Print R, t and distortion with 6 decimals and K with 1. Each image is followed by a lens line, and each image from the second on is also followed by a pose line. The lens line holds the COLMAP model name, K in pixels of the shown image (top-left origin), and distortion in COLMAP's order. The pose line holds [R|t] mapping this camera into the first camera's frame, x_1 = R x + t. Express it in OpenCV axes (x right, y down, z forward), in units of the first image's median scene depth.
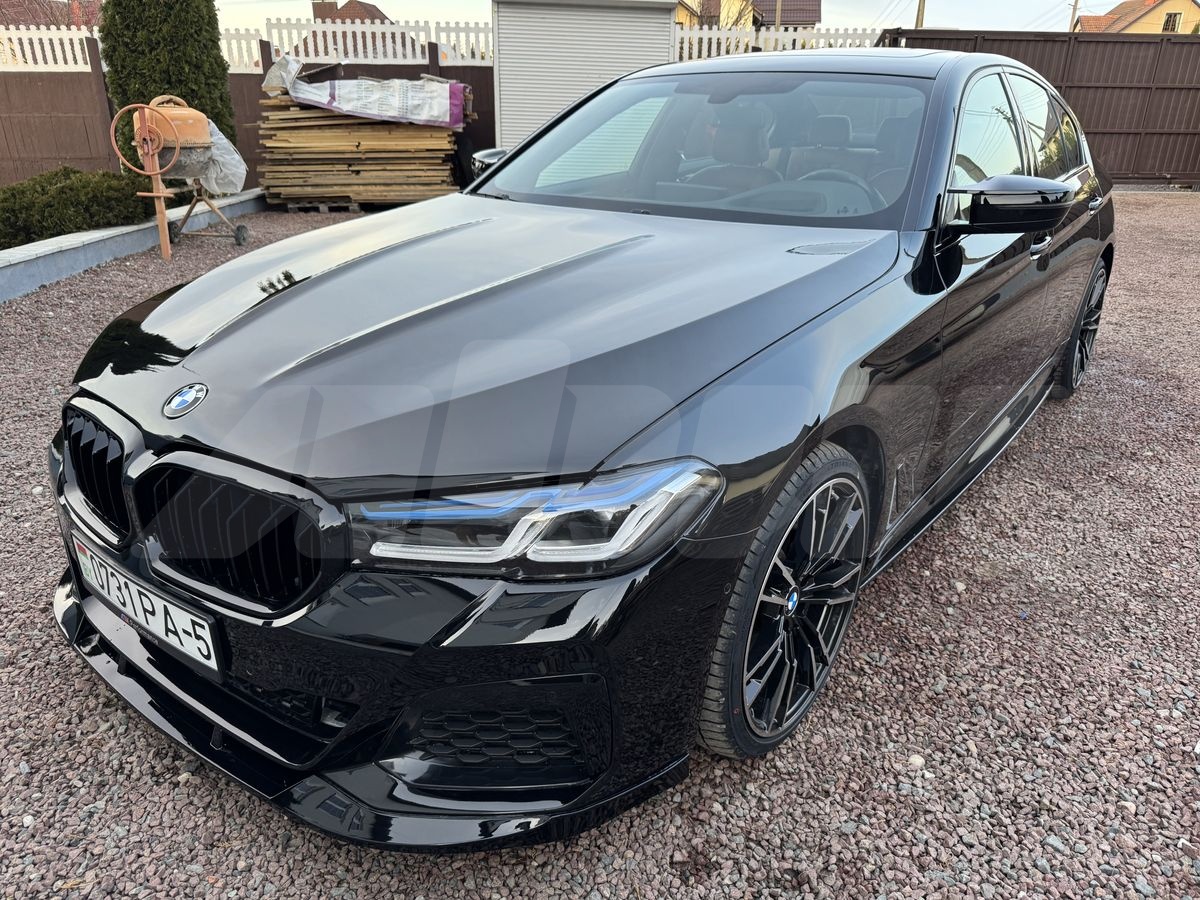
lens RADIAL K [[845.7, 0, 600.7], [0, 845.7, 444.1], [0, 0, 1]] dist [-0.001409, -0.008812]
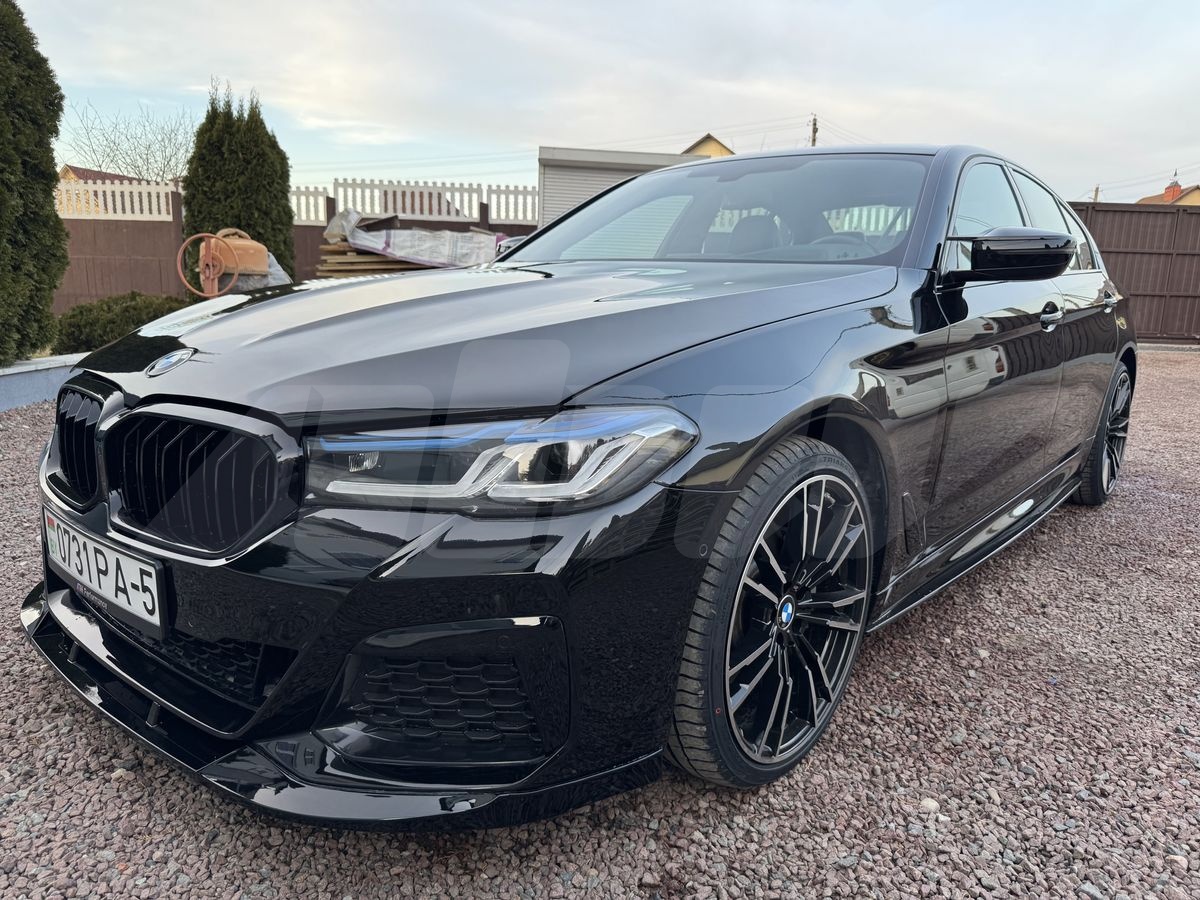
lens RADIAL K [[844.3, 0, 603.1], [0, 844.3, 449.6], [0, 0, 1]] dist [-0.008531, -0.001287]
pose [[0.998498, 0.028490, -0.046800, 0.062618], [-0.037138, 0.979943, -0.195786, 0.193544], [0.040283, 0.197230, 0.979529, 0.050127]]
